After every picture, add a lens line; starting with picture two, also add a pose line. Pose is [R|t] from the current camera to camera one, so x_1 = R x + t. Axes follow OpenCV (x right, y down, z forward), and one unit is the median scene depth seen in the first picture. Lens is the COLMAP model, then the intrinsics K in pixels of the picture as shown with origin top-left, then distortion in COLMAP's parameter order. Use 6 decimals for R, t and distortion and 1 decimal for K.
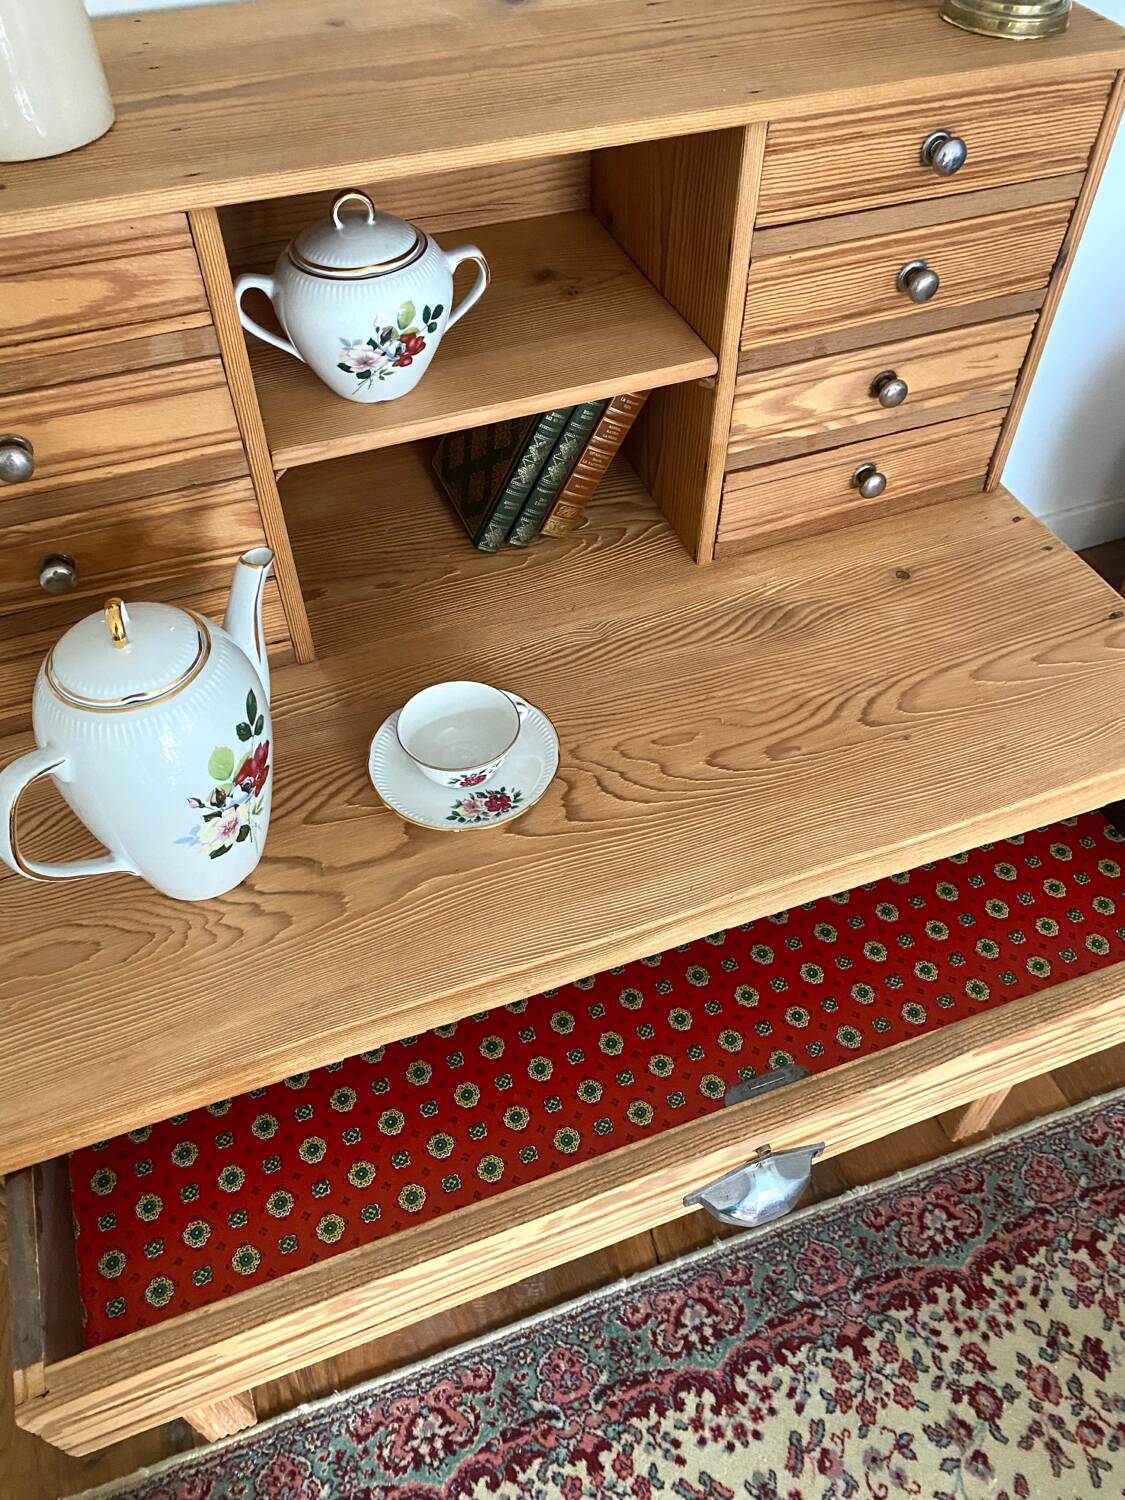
lens RADIAL K [[1141.3, 0, 565.6], [0, 1141.3, 731.8], [0, 0, 1]] dist [0.037974, -0.049686]
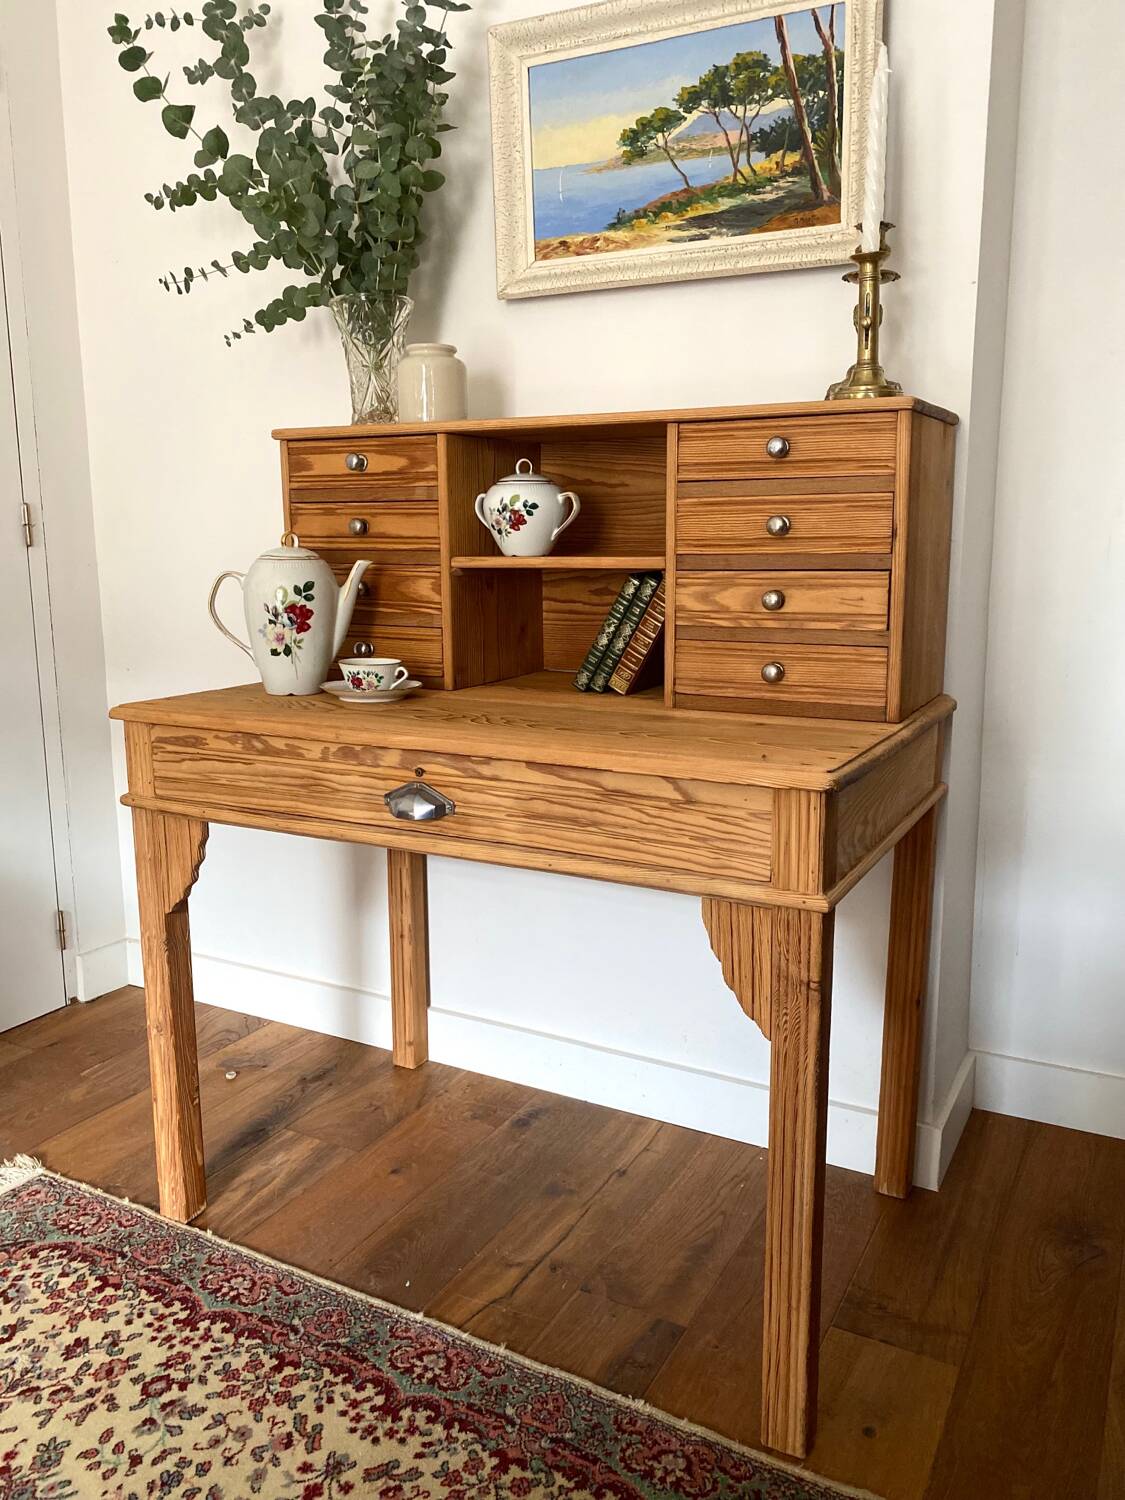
lens RADIAL K [[1141.3, 0, 570.6], [0, 1141.3, 741.7], [0, 0, 1]] dist [0.037974, -0.049686]
pose [[0.659433, 0.133490, -0.739816, 1.269752], [-0.559851, 0.743977, -0.364781, 0.558374], [0.501712, 0.654736, 0.565338, 0.121908]]
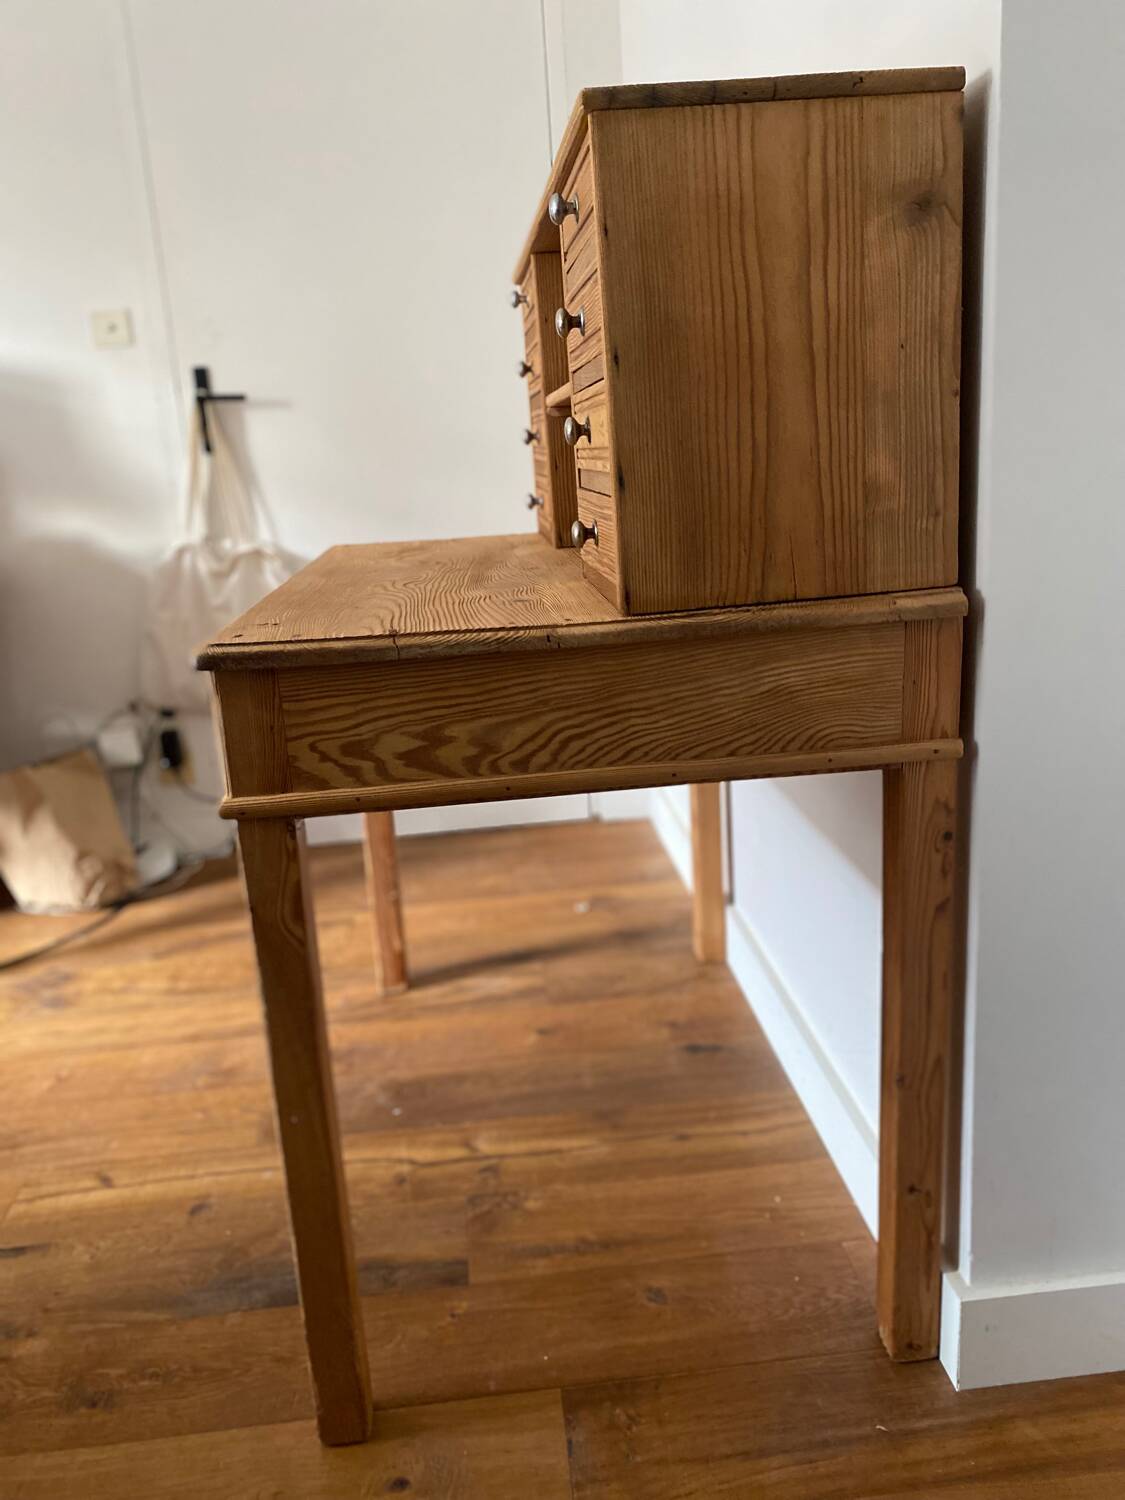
lens RADIAL K [[1141.3, 0, 555.0], [0, 1141.3, 749.4], [0, 0, 1]] dist [0.037974, -0.049686]
pose [[-0.267177, 0.268553, -0.925471, 1.388208], [-0.670841, 0.637624, 0.378693, -0.500806], [0.691801, 0.722022, 0.009798, 1.209687]]
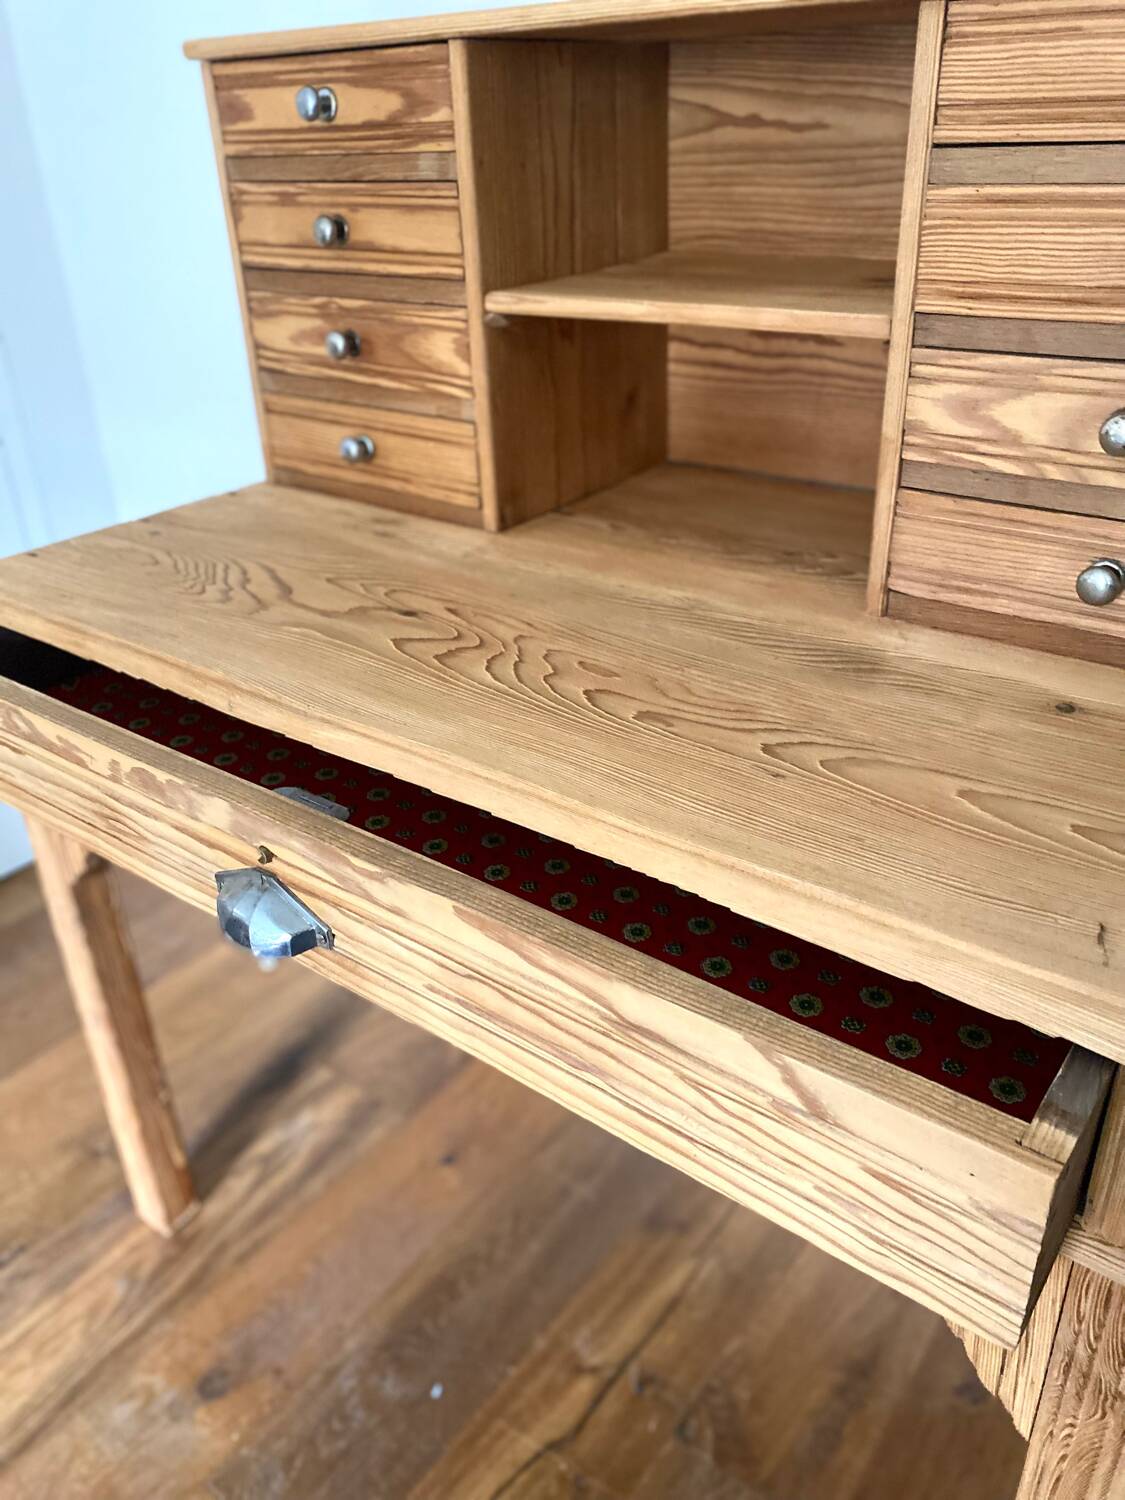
lens RADIAL K [[1141.3, 0, 575.7], [0, 1141.3, 737.6], [0, 0, 1]] dist [0.037974, -0.049686]
pose [[0.537389, 0.382640, -0.751531, 0.707024], [-0.609399, 0.792201, -0.032409, 0.080137], [0.582963, 0.475398, 0.658901, 0.429407]]
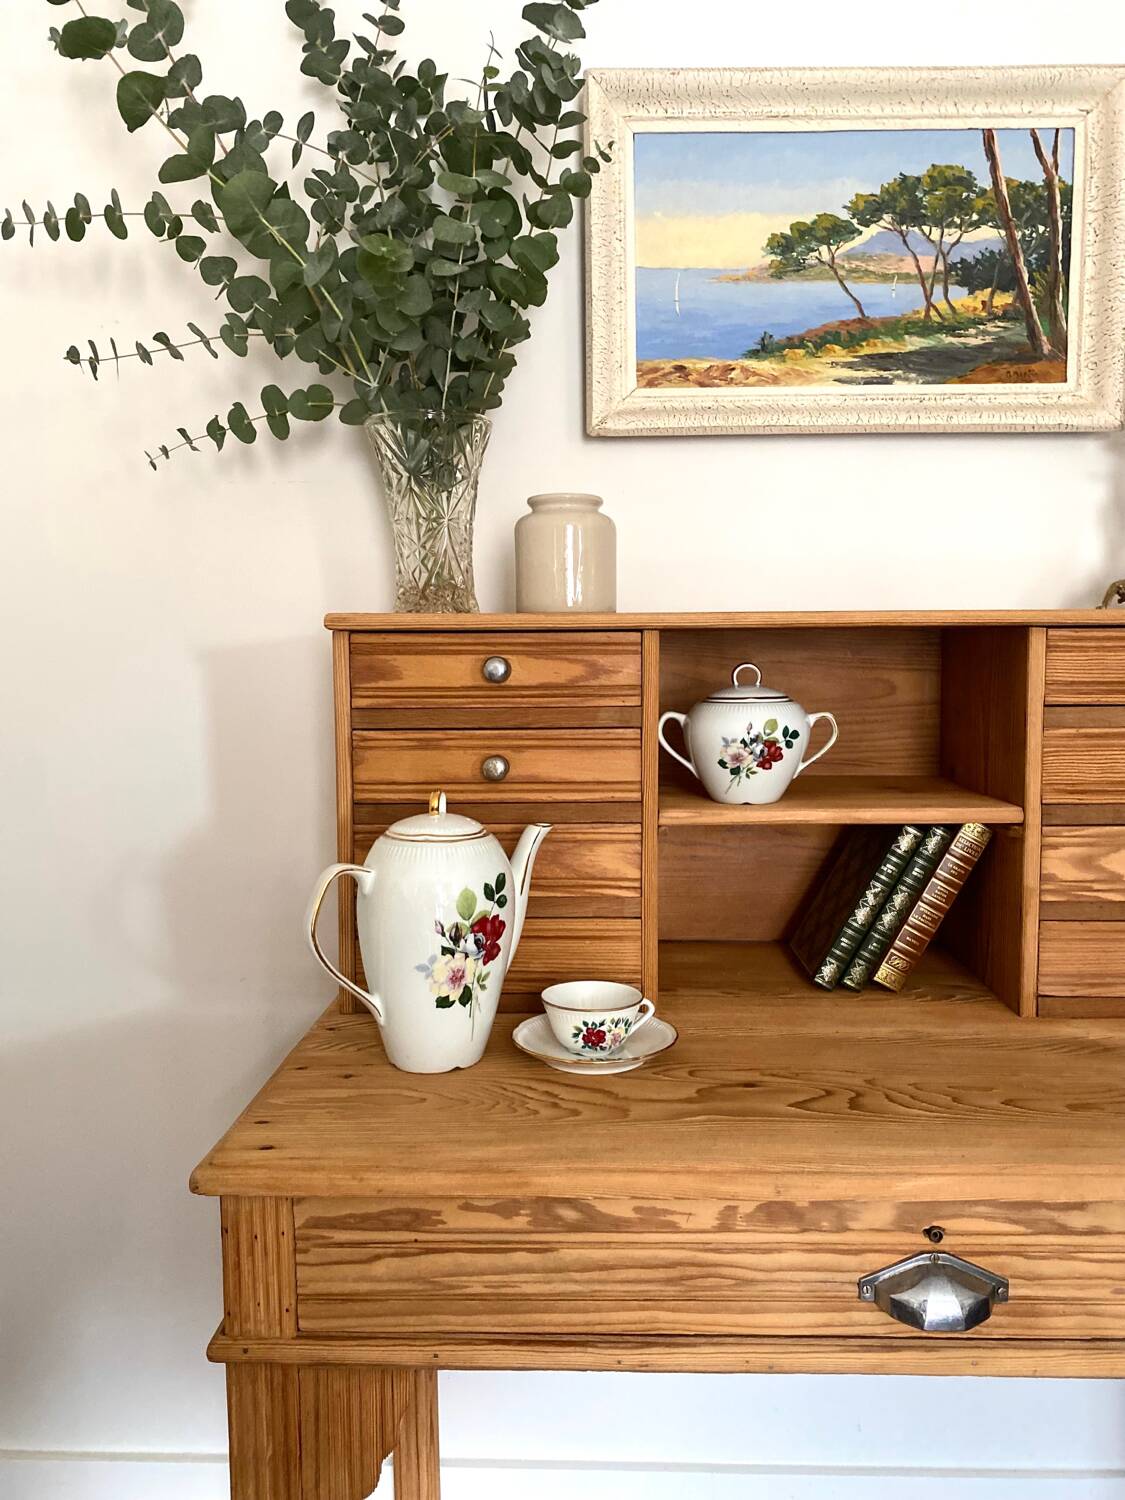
lens RADIAL K [[1141.3, 0, 570.9], [0, 1141.3, 745.0], [0, 0, 1]] dist [0.037974, -0.049686]
pose [[0.924221, 0.022126, -0.381217, 0.143017], [-0.280225, 0.717477, -0.637731, 0.518468], [0.259404, 0.696231, 0.669307, -0.005063]]
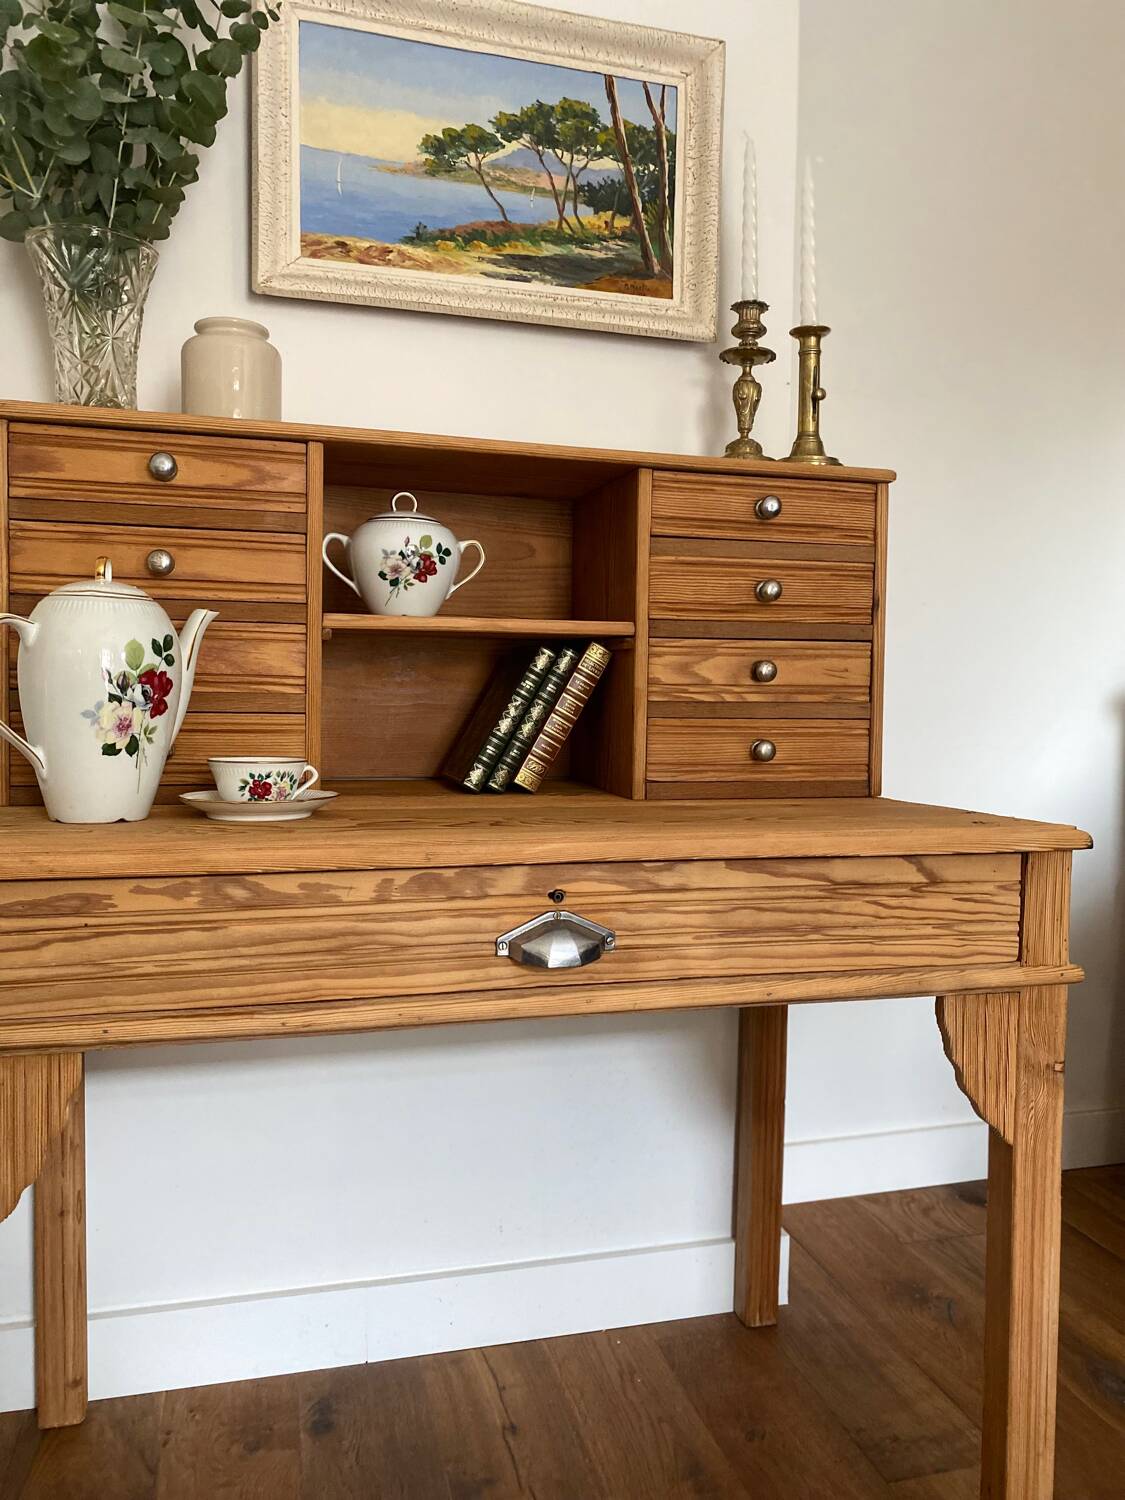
lens RADIAL K [[1141.3, 0, 572.8], [0, 1141.3, 740.0], [0, 0, 1]] dist [0.037974, -0.049686]
pose [[0.995641, 0.019390, -0.091235, 0.178499], [-0.079053, 0.694554, -0.715084, 0.781044], [0.049502, 0.719179, 0.693059, 0.083229]]
